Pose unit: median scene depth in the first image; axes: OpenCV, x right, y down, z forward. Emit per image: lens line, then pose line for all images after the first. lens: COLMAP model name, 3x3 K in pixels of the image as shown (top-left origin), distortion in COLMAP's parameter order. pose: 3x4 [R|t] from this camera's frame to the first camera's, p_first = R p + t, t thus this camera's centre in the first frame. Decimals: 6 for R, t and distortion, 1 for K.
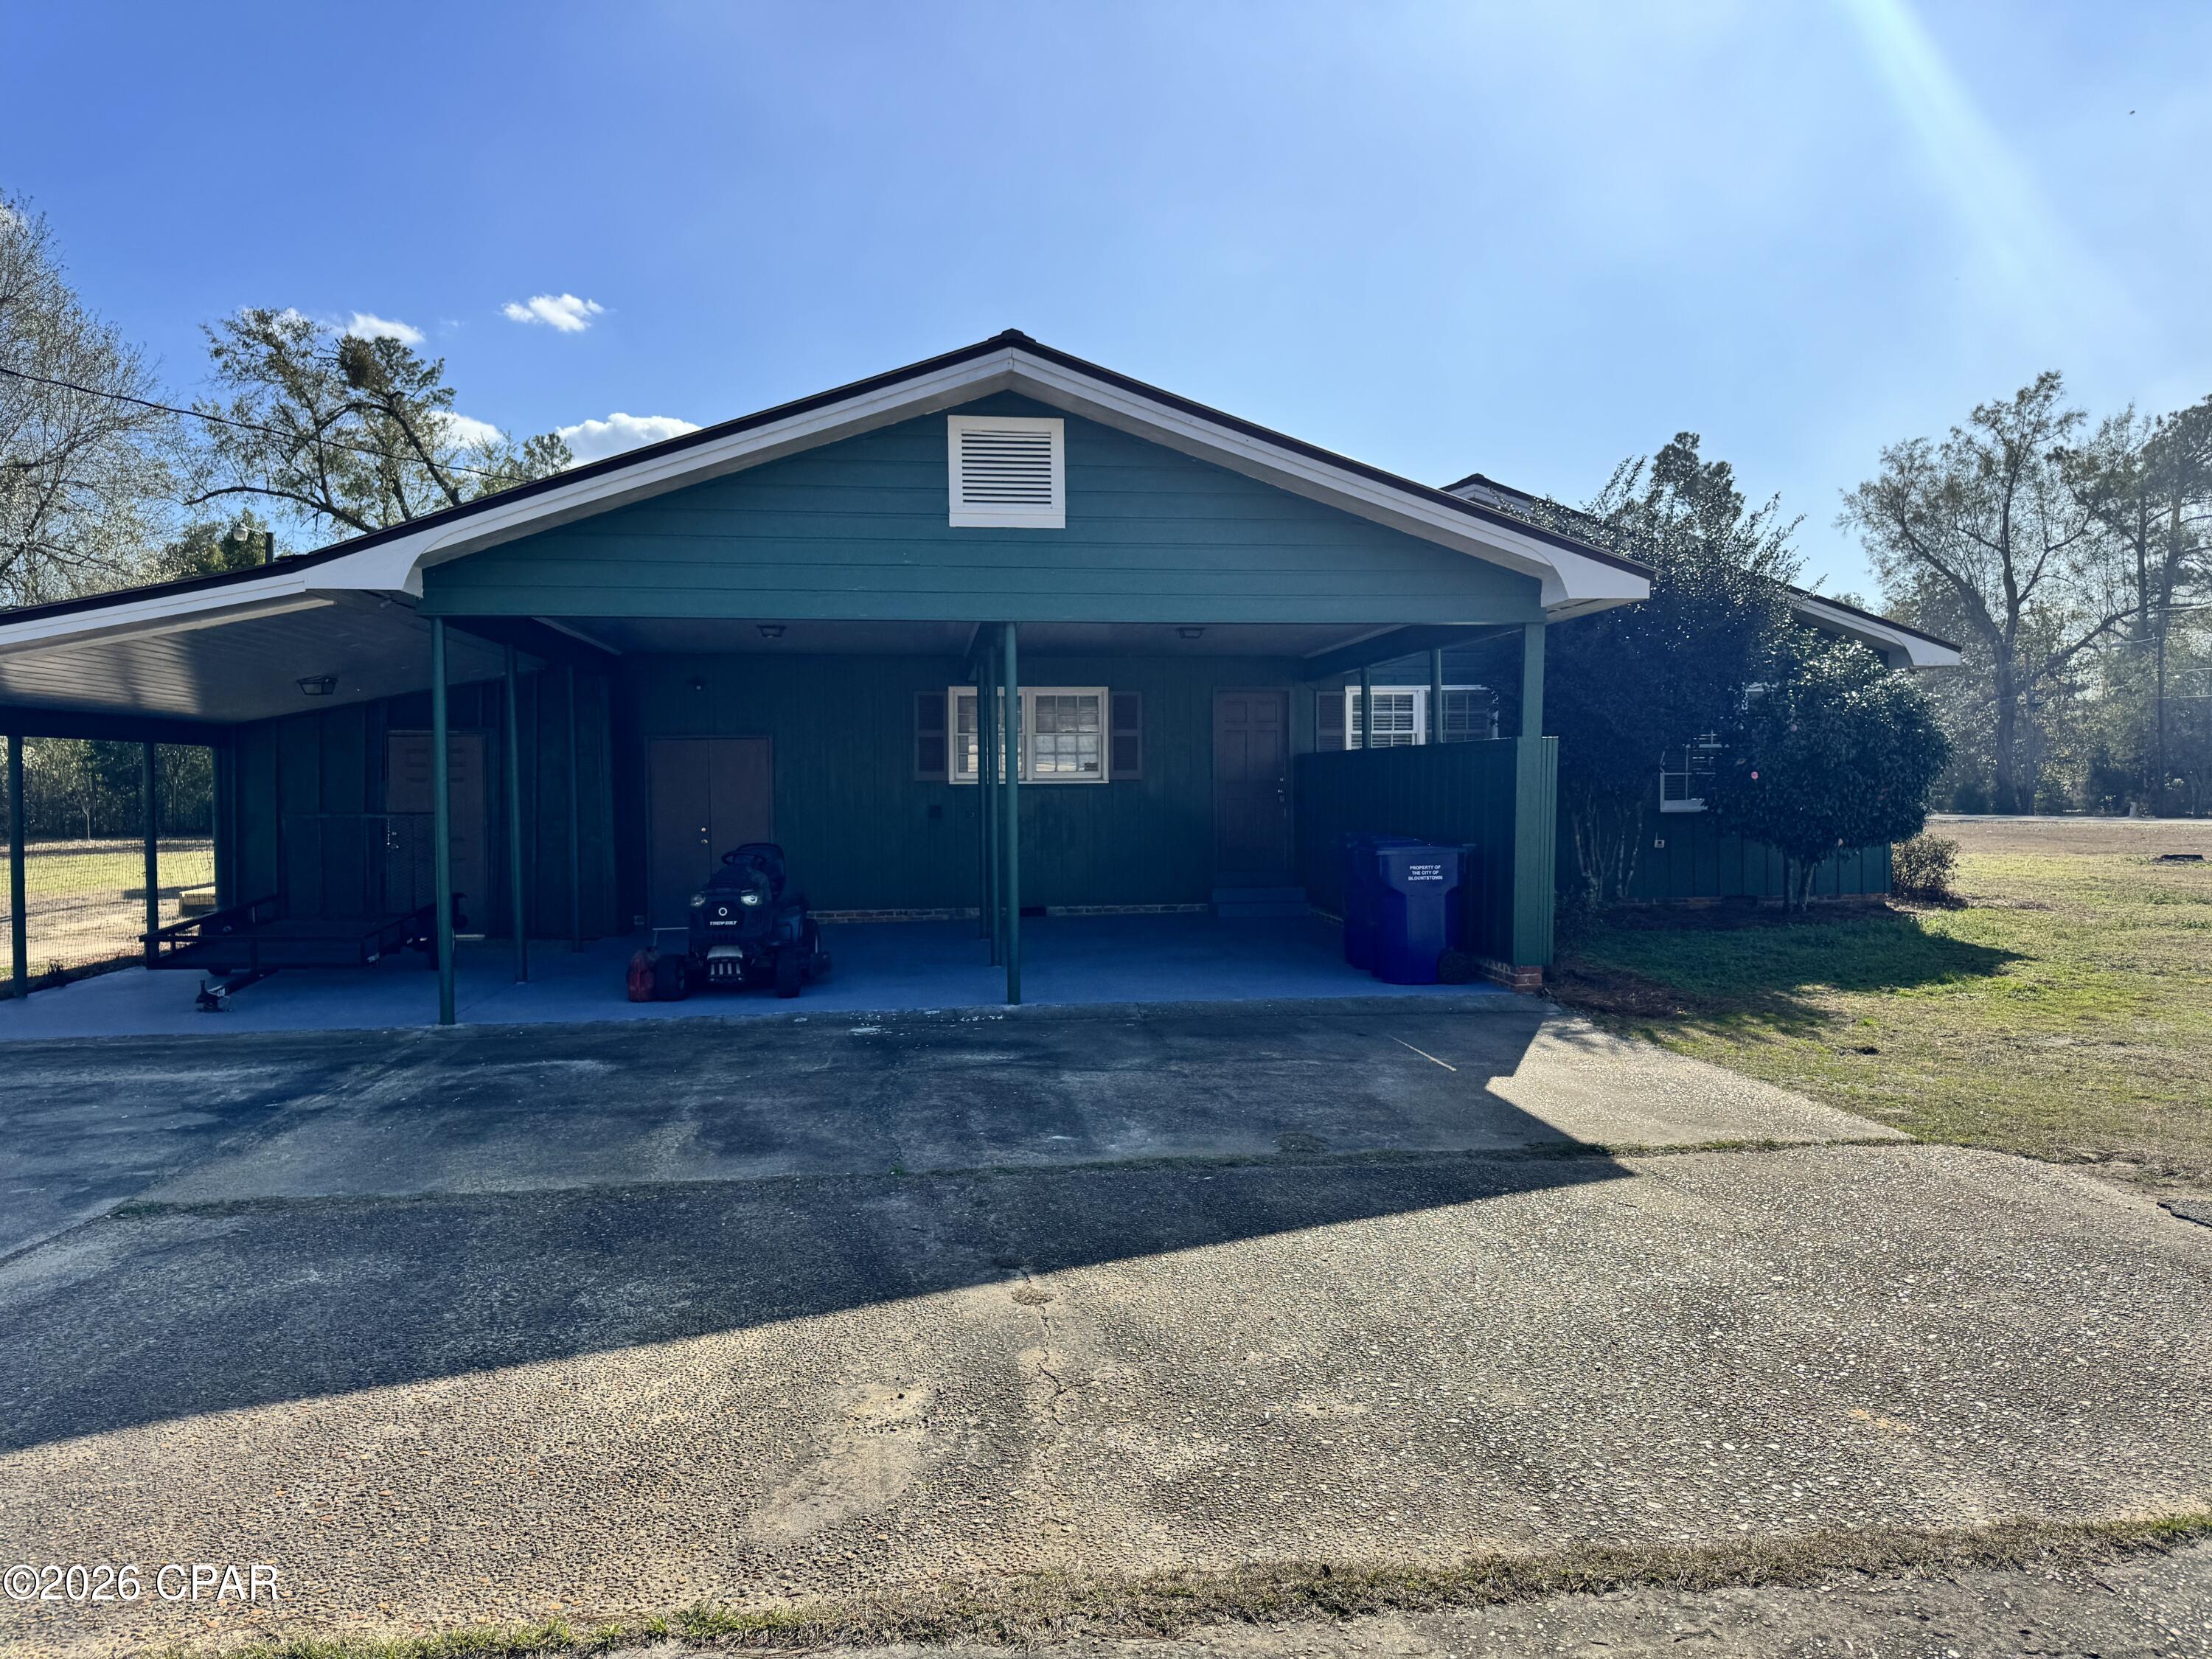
lens RADIAL K [[1585.2, 0, 1091.8], [0, 1585.2, 846.9], [0, 0, 1]] dist [0.030839, -0.049280]
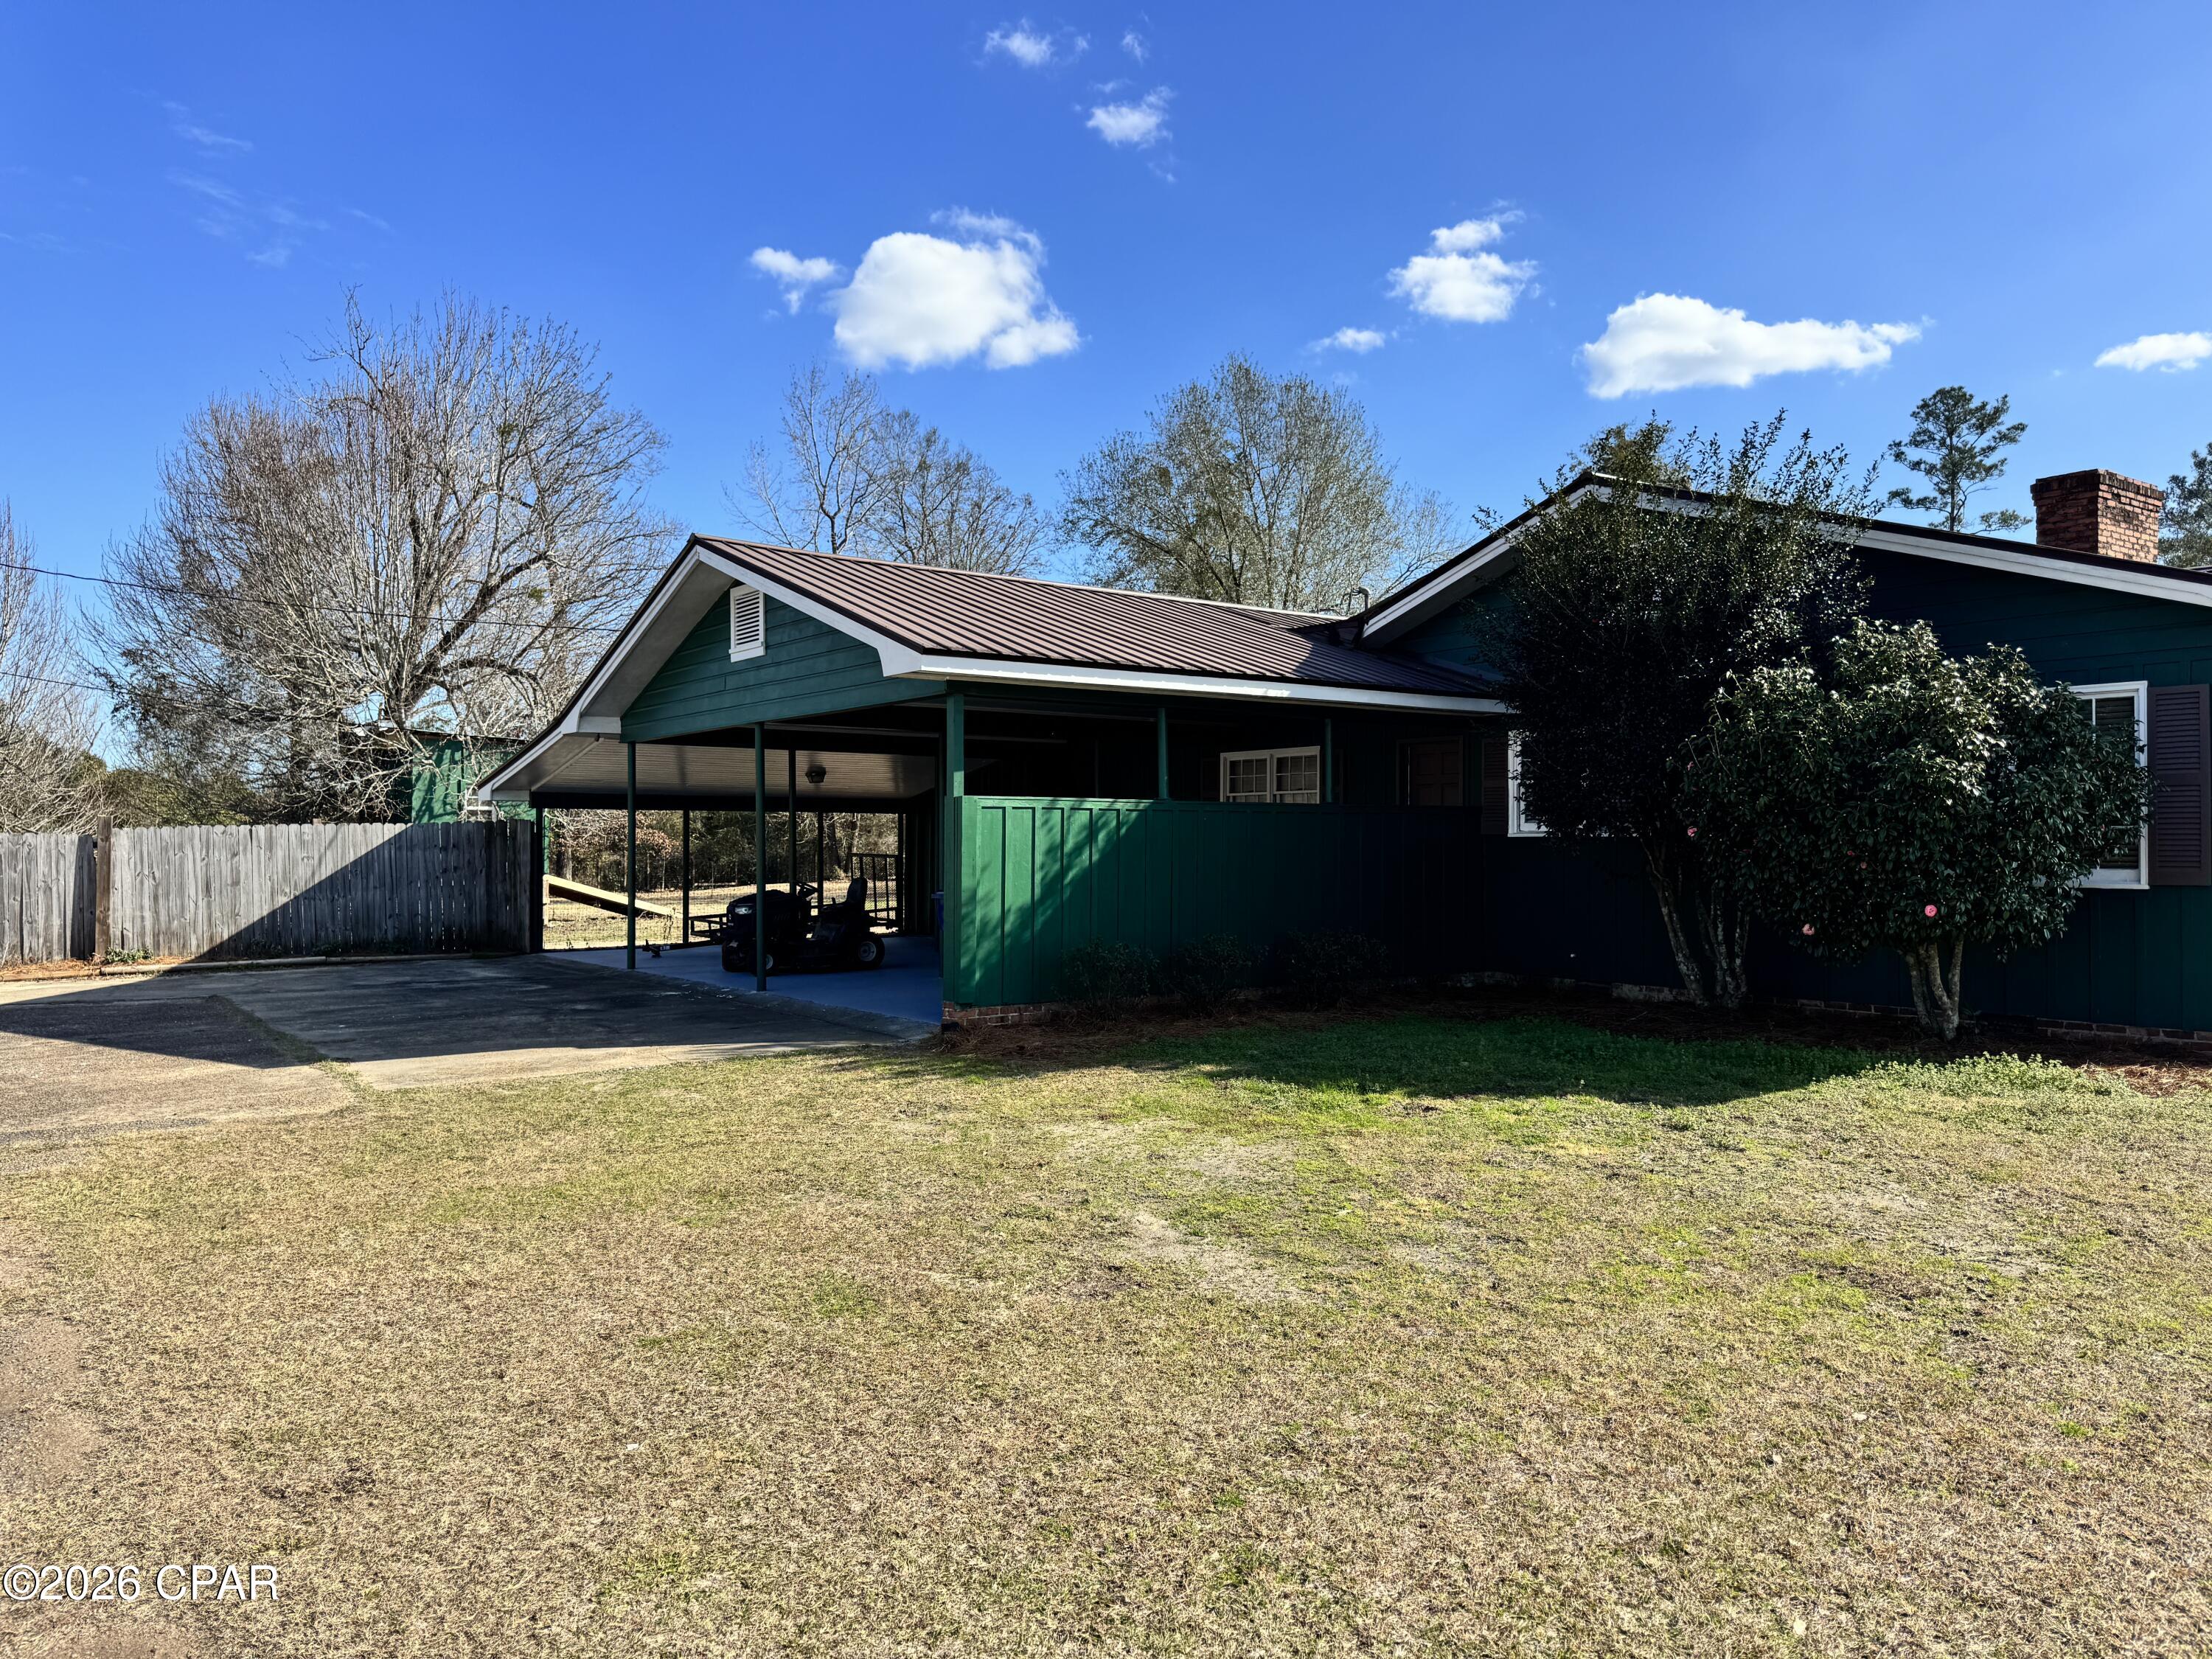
lens RADIAL K [[1585.2, 0, 1085.2], [0, 1585.2, 867.3], [0, 0, 1]] dist [0.030839, -0.049280]
pose [[0.494119, 0.012708, -0.869301, 0.852292], [-0.035904, 0.999338, -0.005799, -0.009435], [0.868652, 0.034077, 0.494249, 0.349051]]
